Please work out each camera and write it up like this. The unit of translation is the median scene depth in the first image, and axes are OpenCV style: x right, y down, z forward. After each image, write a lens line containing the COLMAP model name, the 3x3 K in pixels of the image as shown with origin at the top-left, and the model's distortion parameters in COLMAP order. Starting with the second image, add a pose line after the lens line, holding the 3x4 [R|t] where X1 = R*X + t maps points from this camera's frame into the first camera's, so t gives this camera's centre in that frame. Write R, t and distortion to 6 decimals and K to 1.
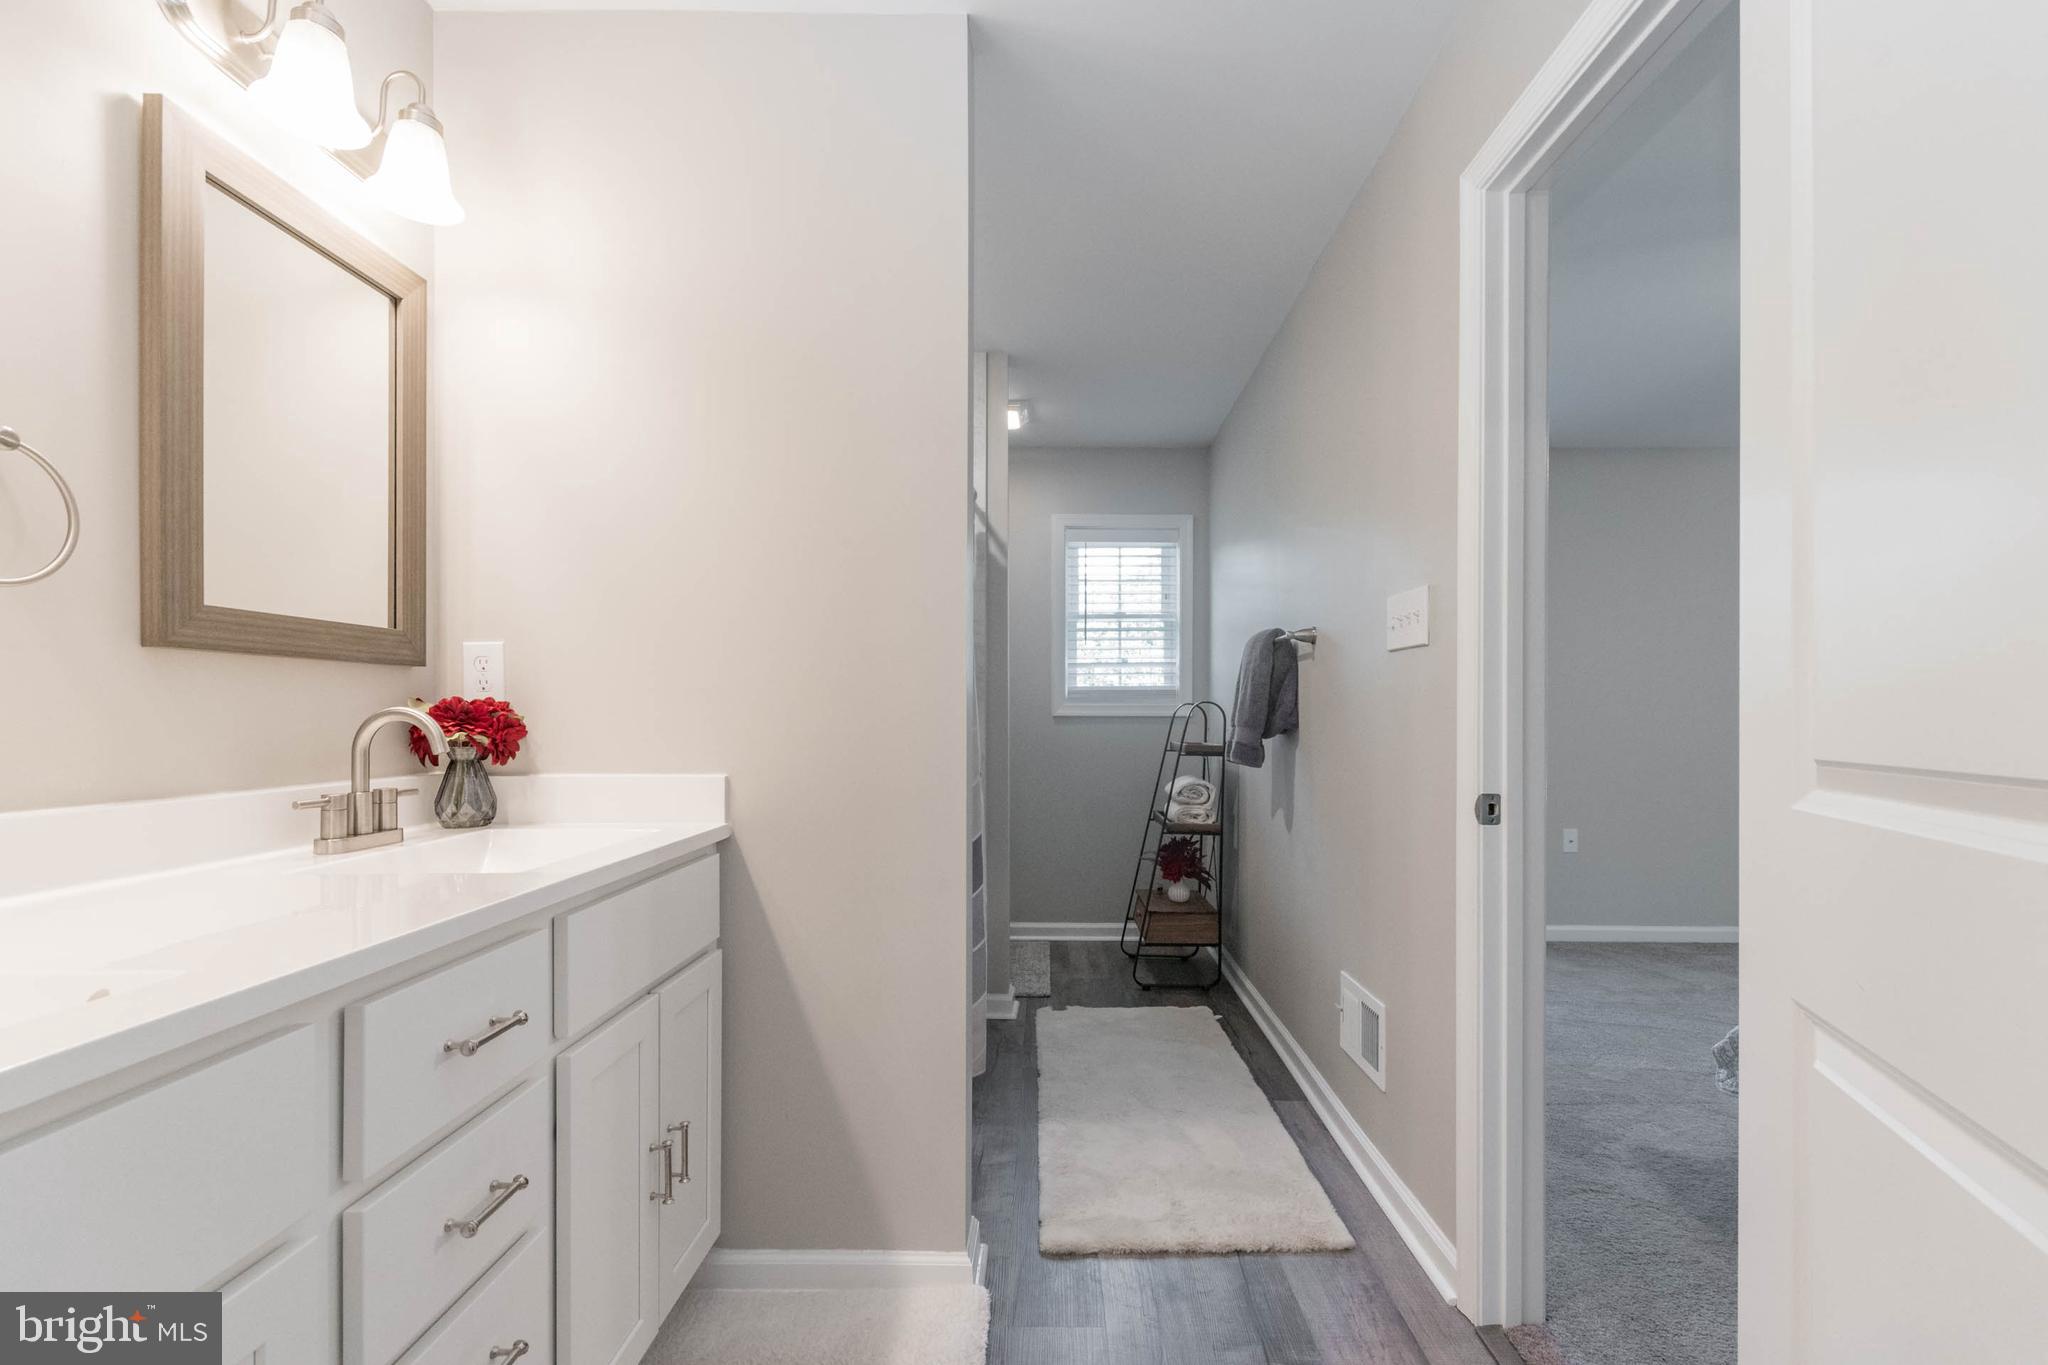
lens RADIAL K [[900.6, 0, 1052.7], [0, 900.6, 701.7], [0, 0, 1]] dist [0.004020, 0.000771]
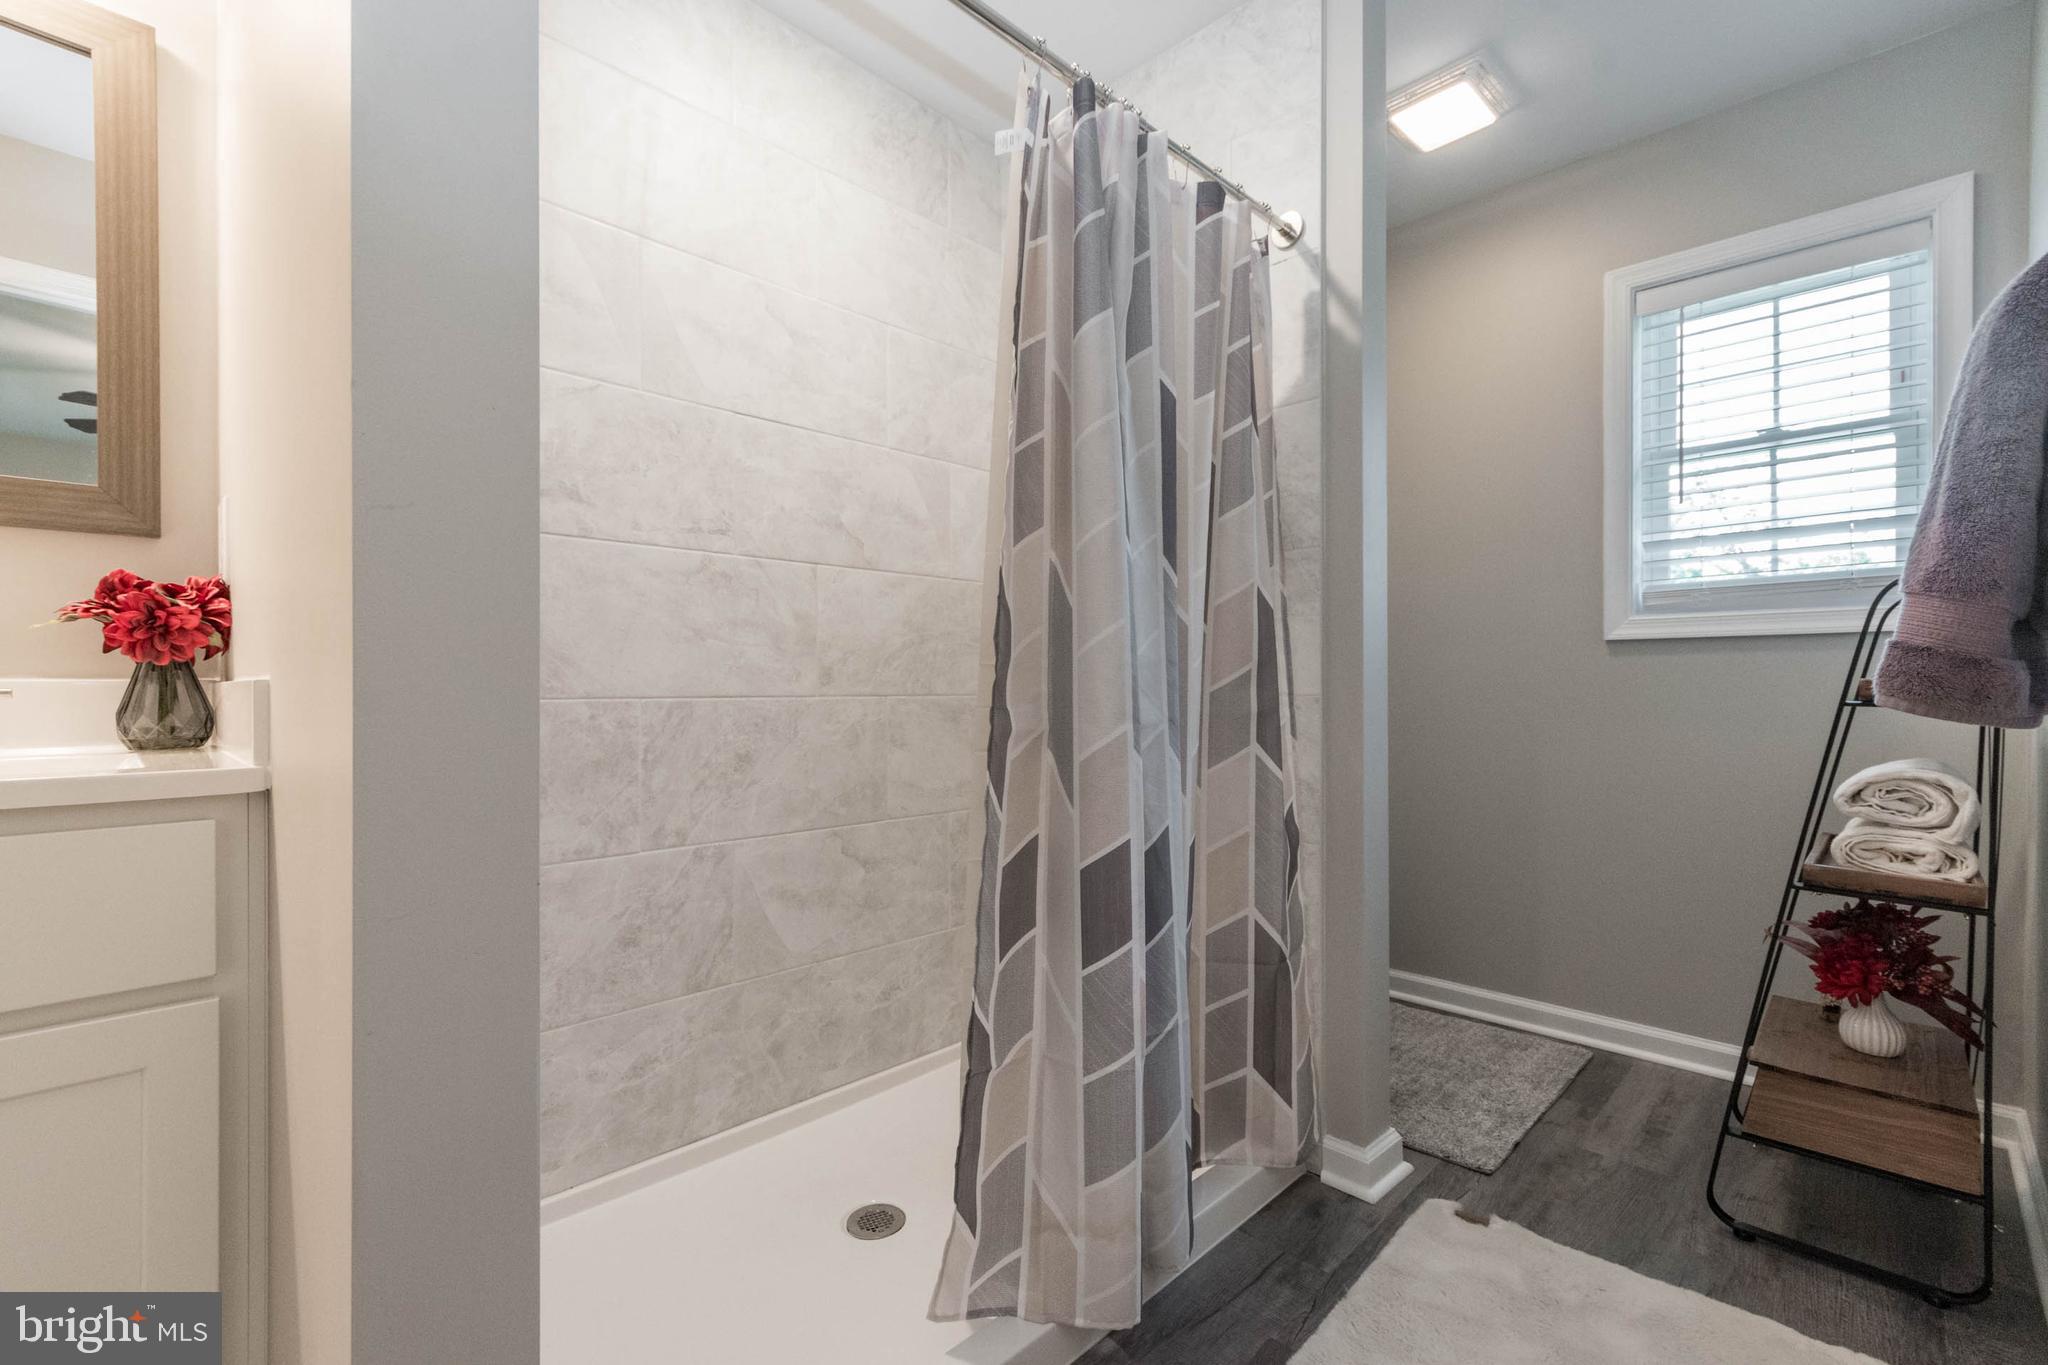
lens RADIAL K [[900.6, 0, 1030.2], [0, 900.6, 679.7], [0, 0, 1]] dist [0.004020, 0.000771]
pose [[0.712086, -0.008558, -0.702040, 0.182199], [0.015161, 0.999880, 0.003189, 0.044761], [0.701928, -0.012914, 0.712130, 0.485250]]
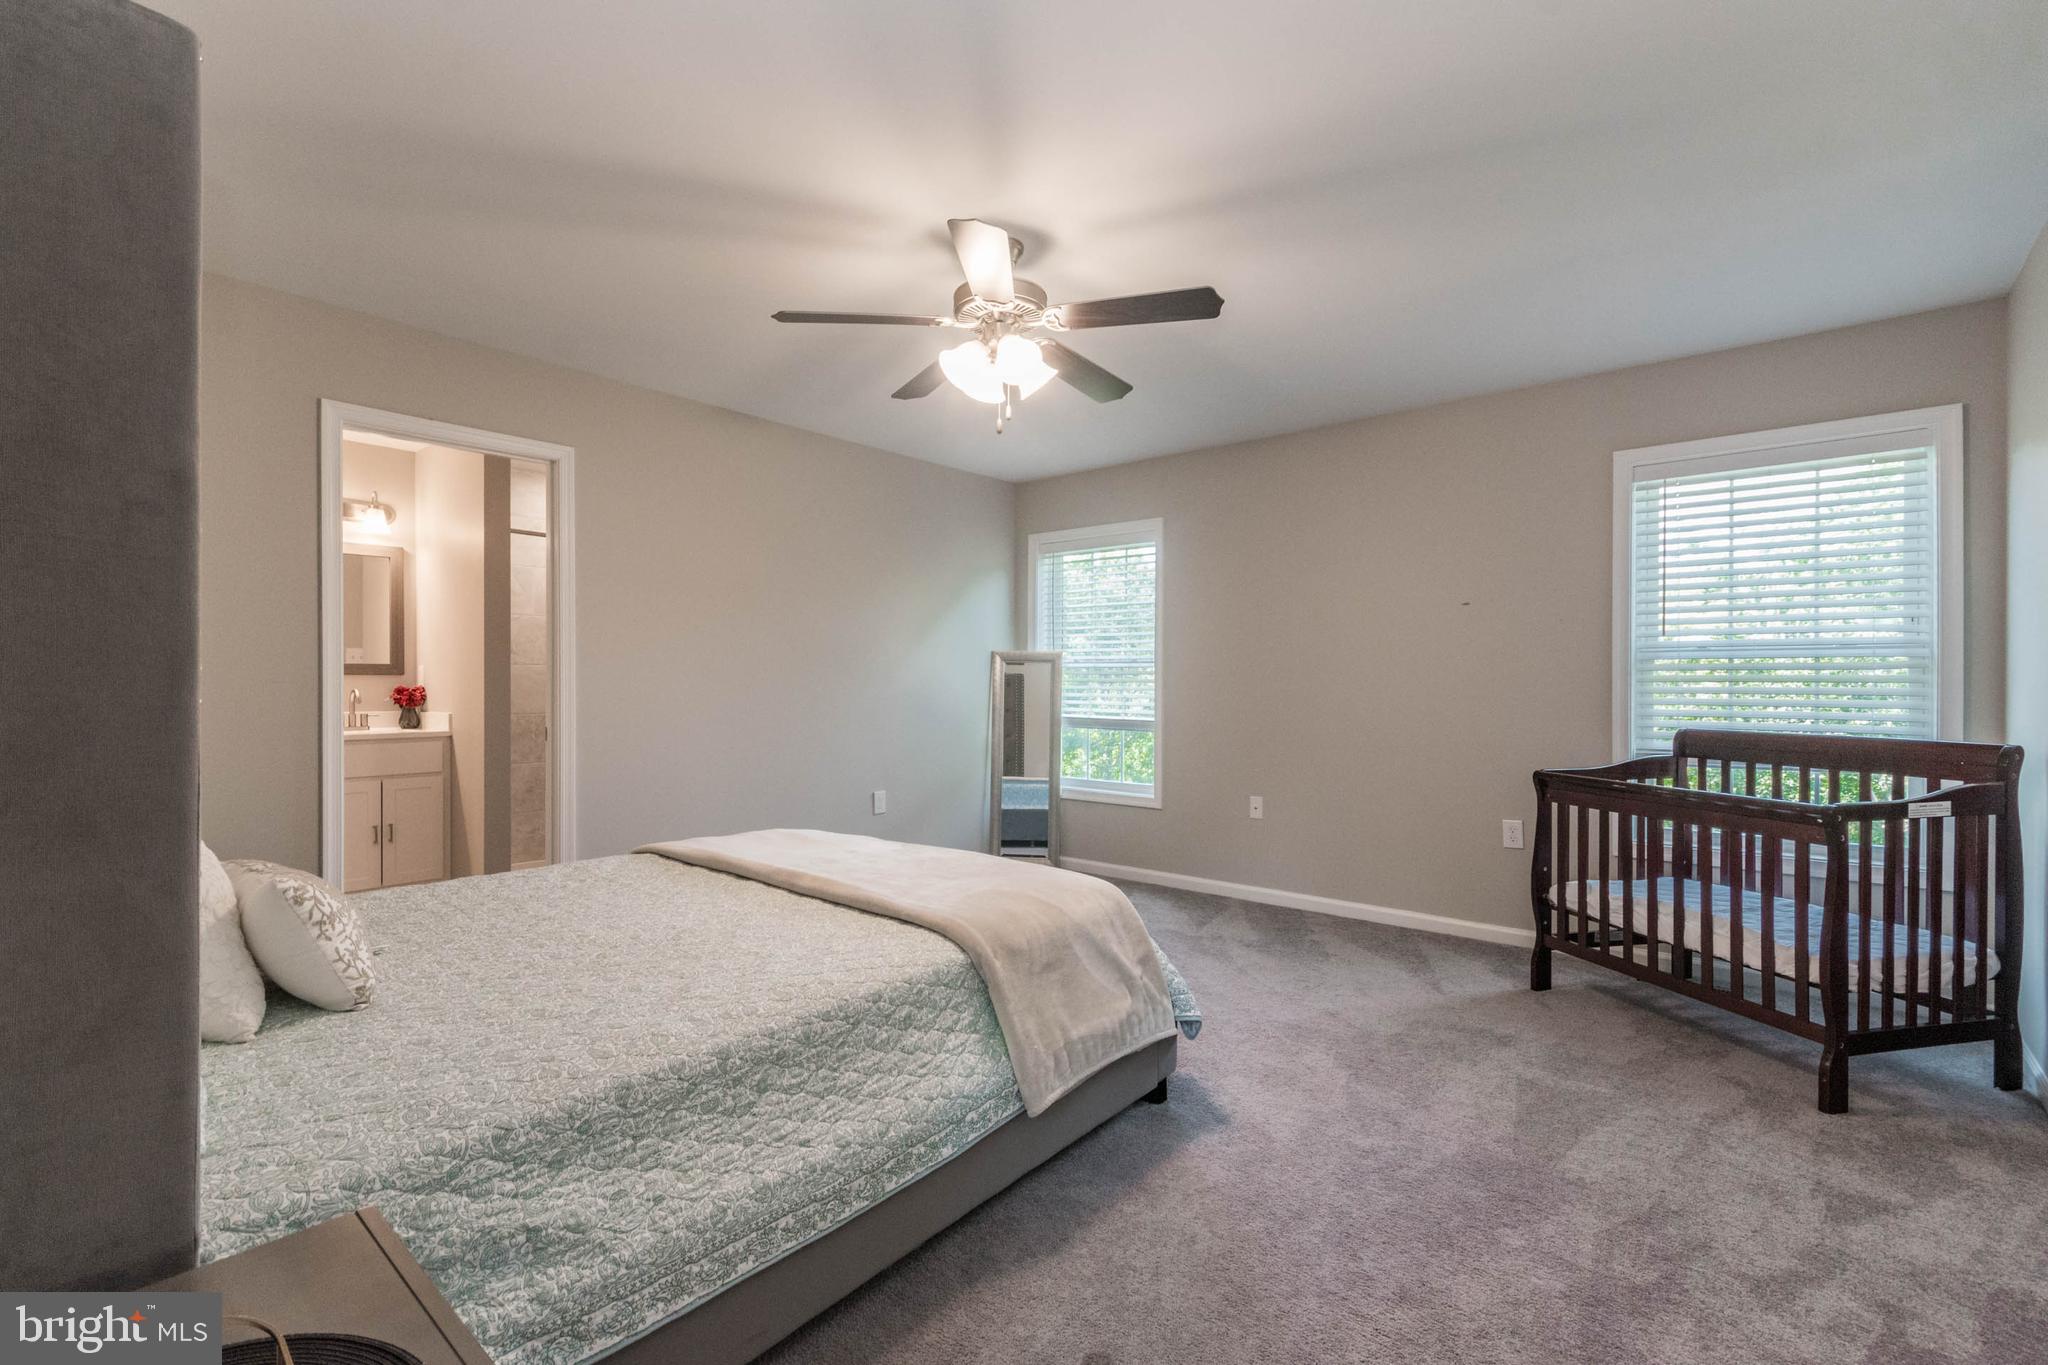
lens RADIAL K [[900.6, 0, 1030.8], [0, 900.6, 678.5], [0, 0, 1]] dist [0.004020, 0.000771]
pose [[0.764312, -0.011370, -0.644746, 1.434298], [0.011494, 0.999926, -0.004009, 0.003308], [0.644744, -0.004347, 0.764386, 0.018348]]
